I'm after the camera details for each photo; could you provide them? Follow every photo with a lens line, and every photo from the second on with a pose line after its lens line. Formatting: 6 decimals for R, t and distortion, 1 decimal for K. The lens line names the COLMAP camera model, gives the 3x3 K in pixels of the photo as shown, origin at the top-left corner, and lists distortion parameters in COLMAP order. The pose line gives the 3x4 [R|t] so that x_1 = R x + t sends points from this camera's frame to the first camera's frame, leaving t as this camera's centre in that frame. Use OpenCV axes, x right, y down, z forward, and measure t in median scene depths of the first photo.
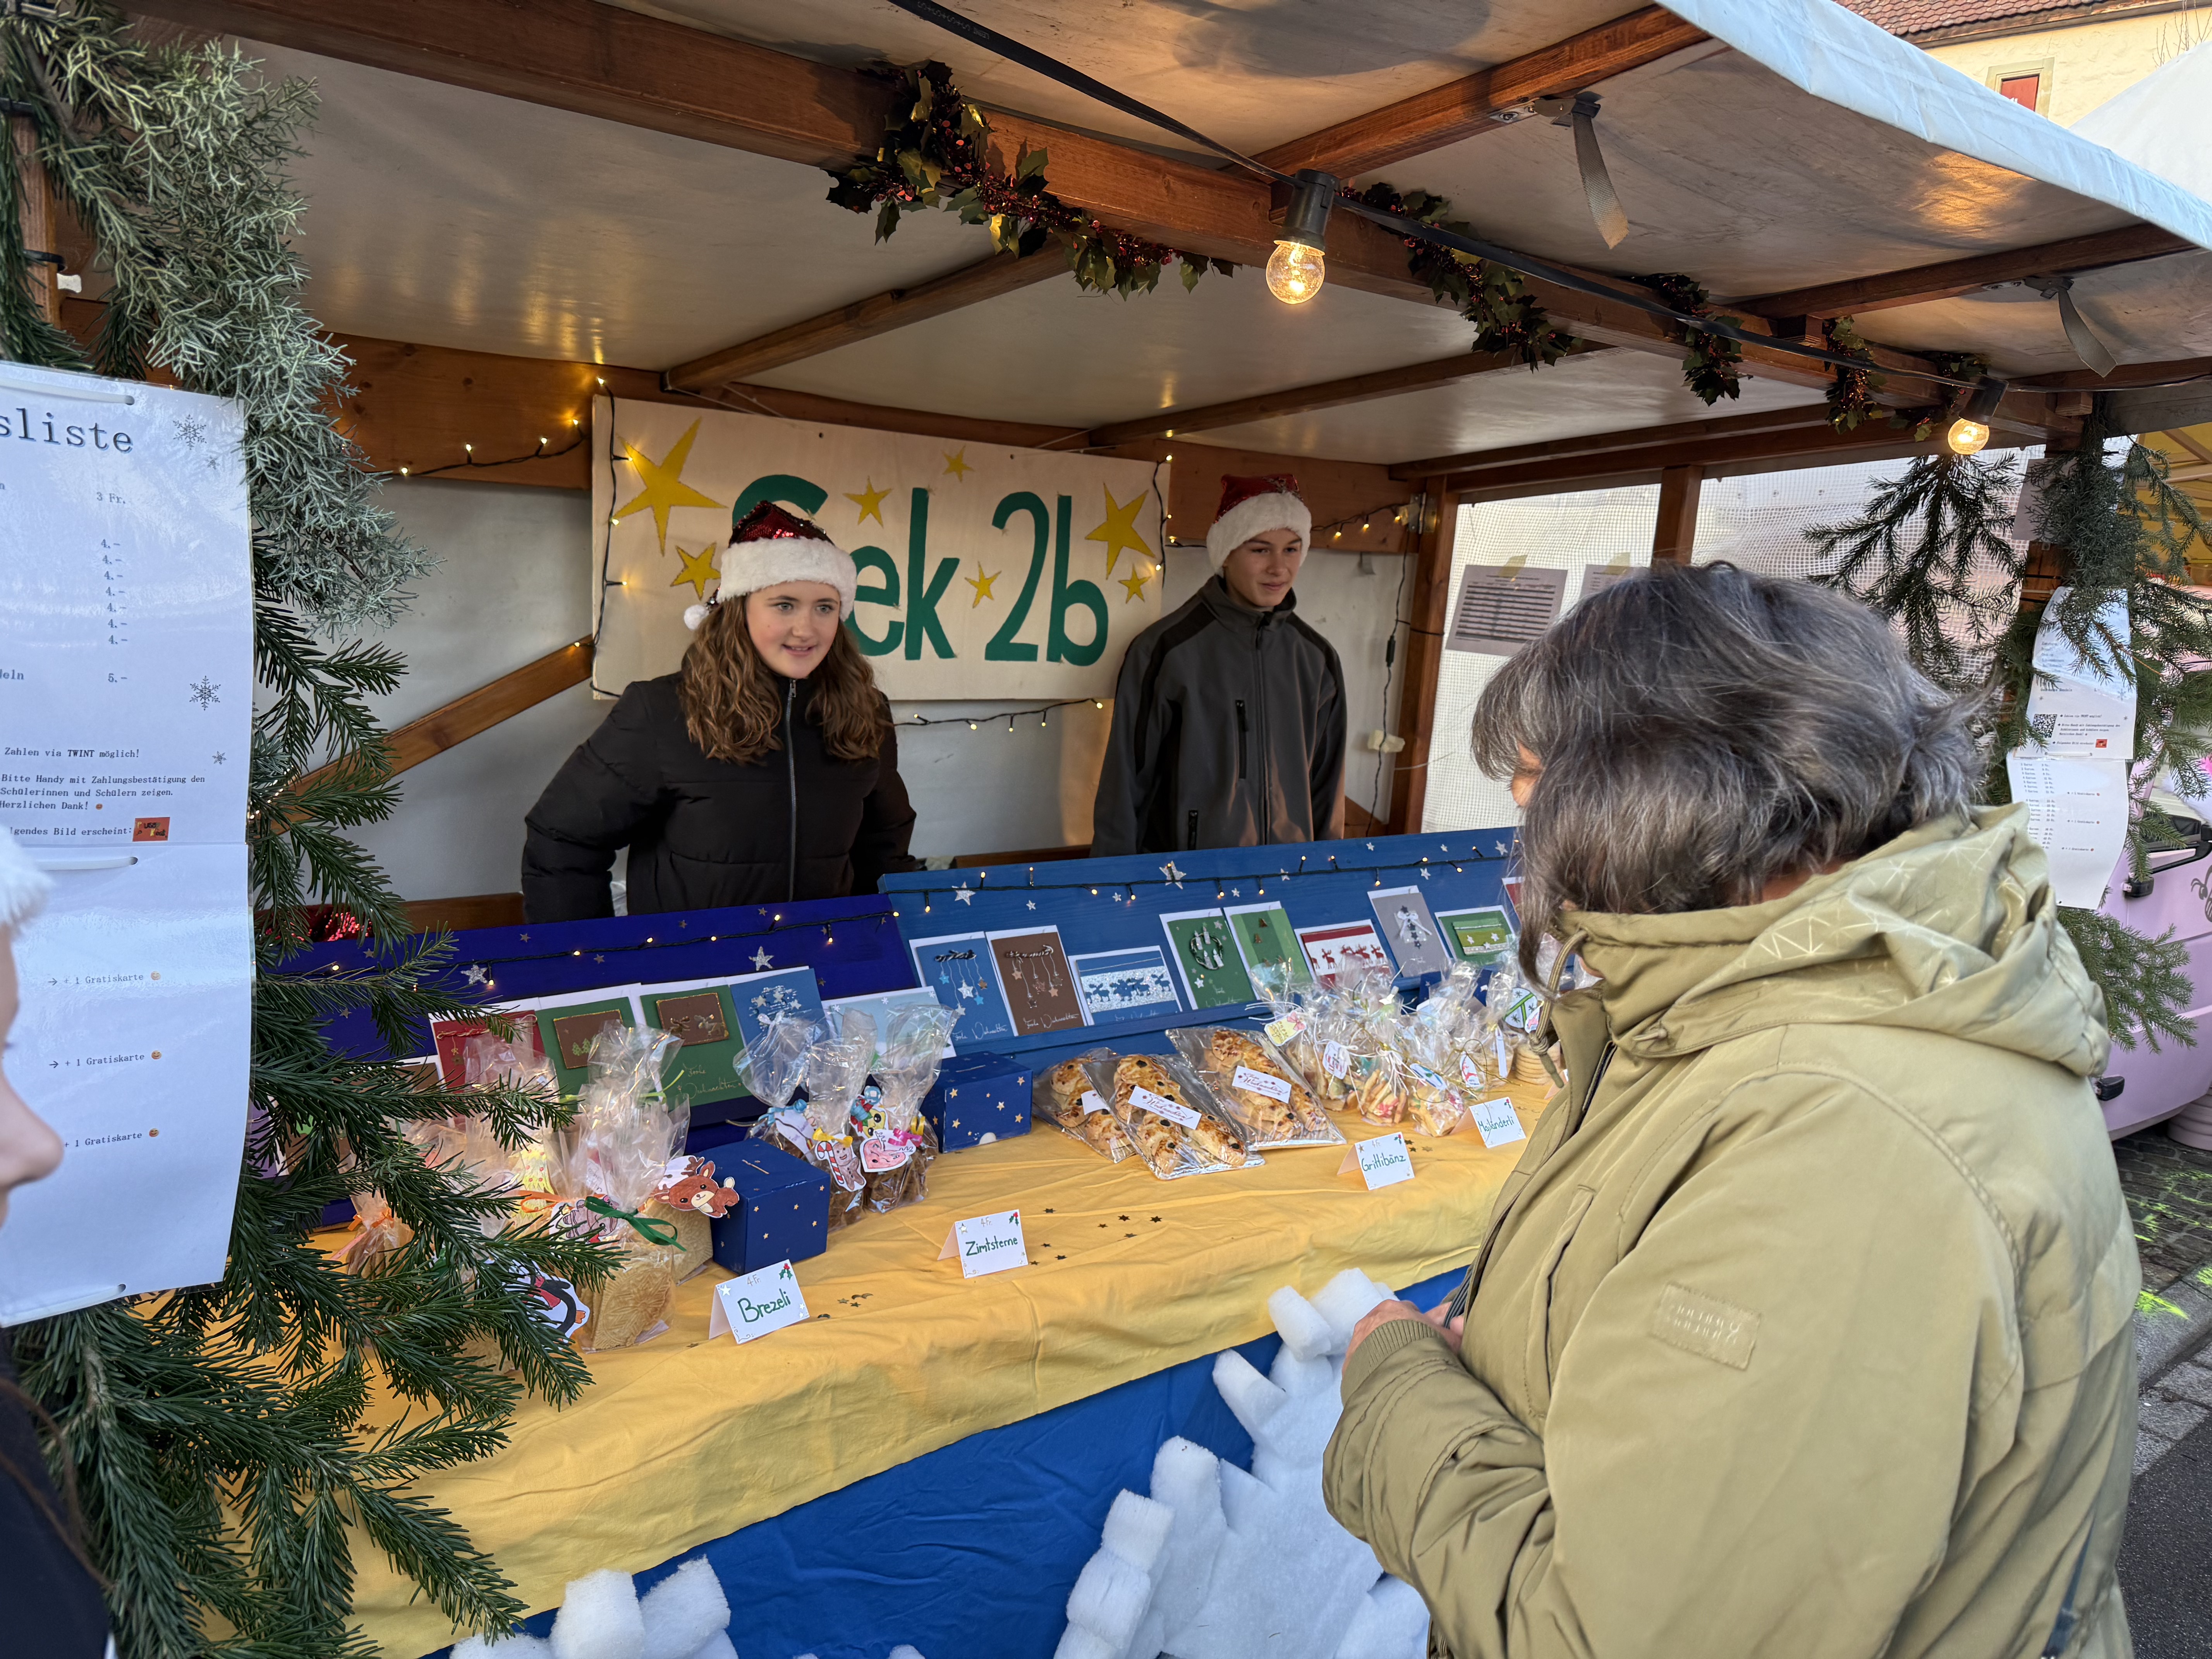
lens RADIAL K [[1544.6, 0, 1106.1], [0, 1544.6, 837.8], [0, 0, 1]] dist [0.078282, -0.000654]
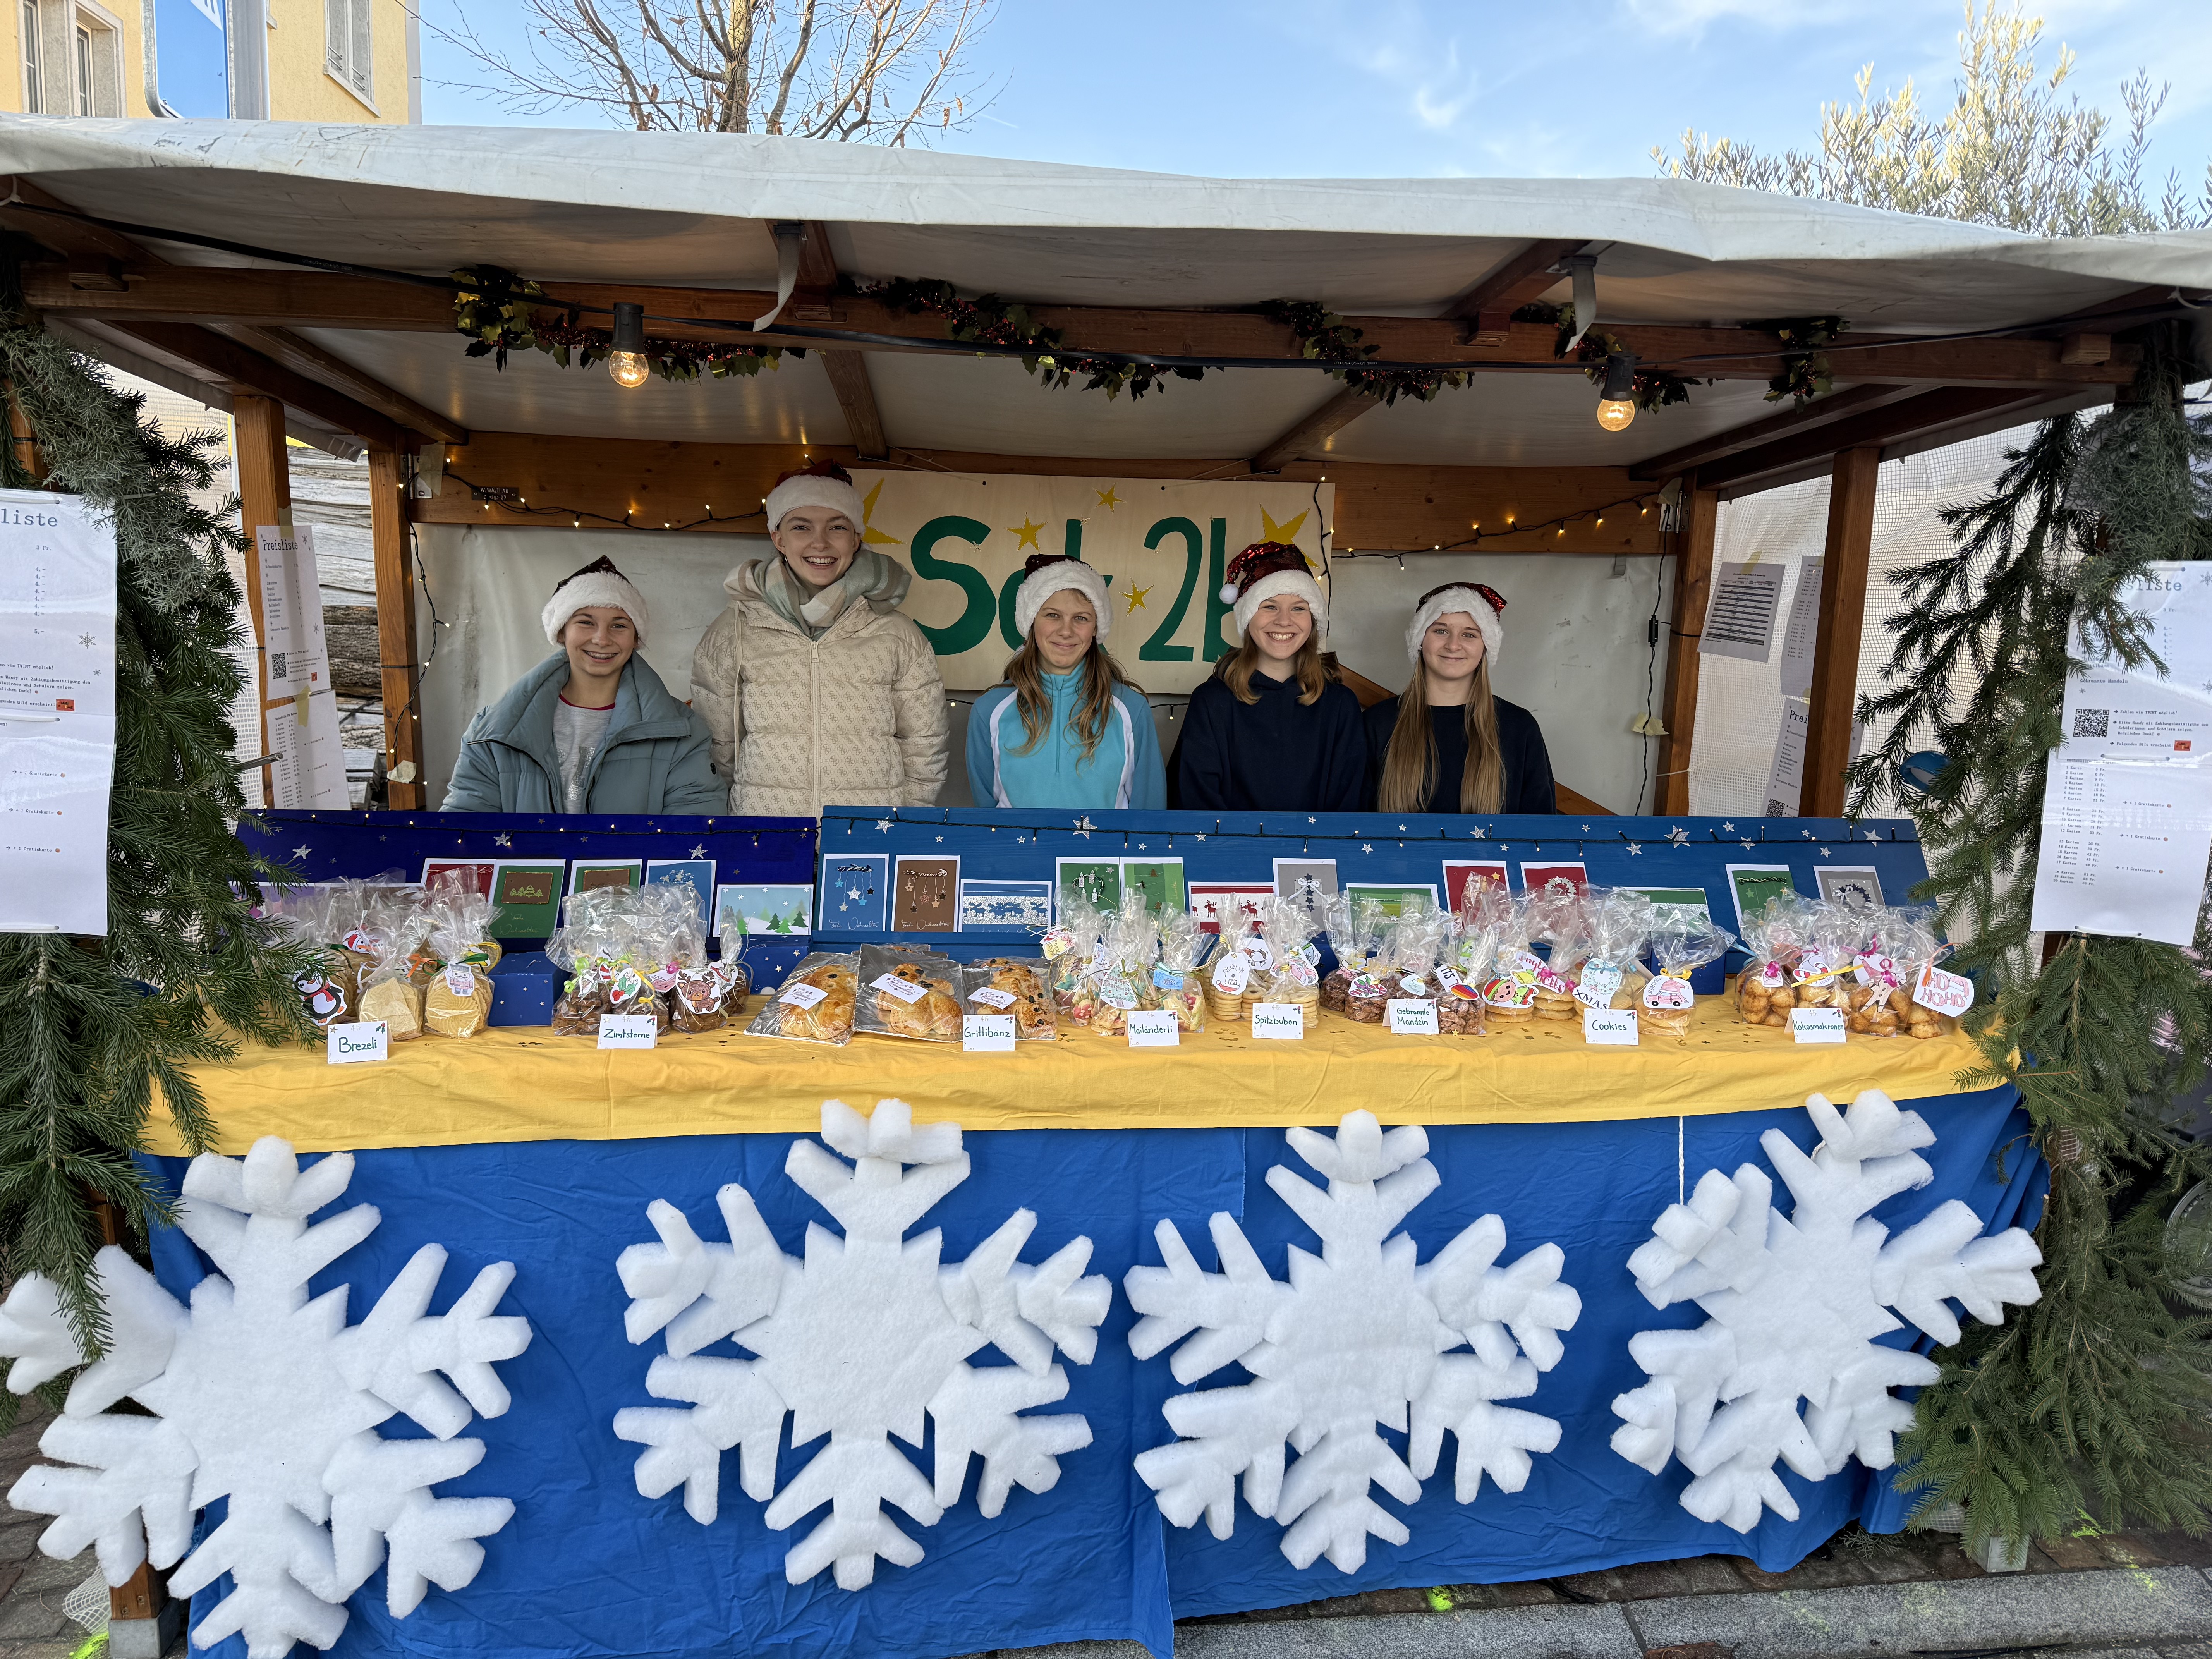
lens RADIAL K [[1544.6, 0, 1098.8], [0, 1544.6, 832.1], [0, 0, 1]] dist [0.078282, -0.000654]
pose [[0.847993, 0.052293, -0.527421, 0.646993], [-0.066022, 0.997792, -0.007221, 0.033627], [0.525879, 0.040945, 0.849573, -0.024163]]
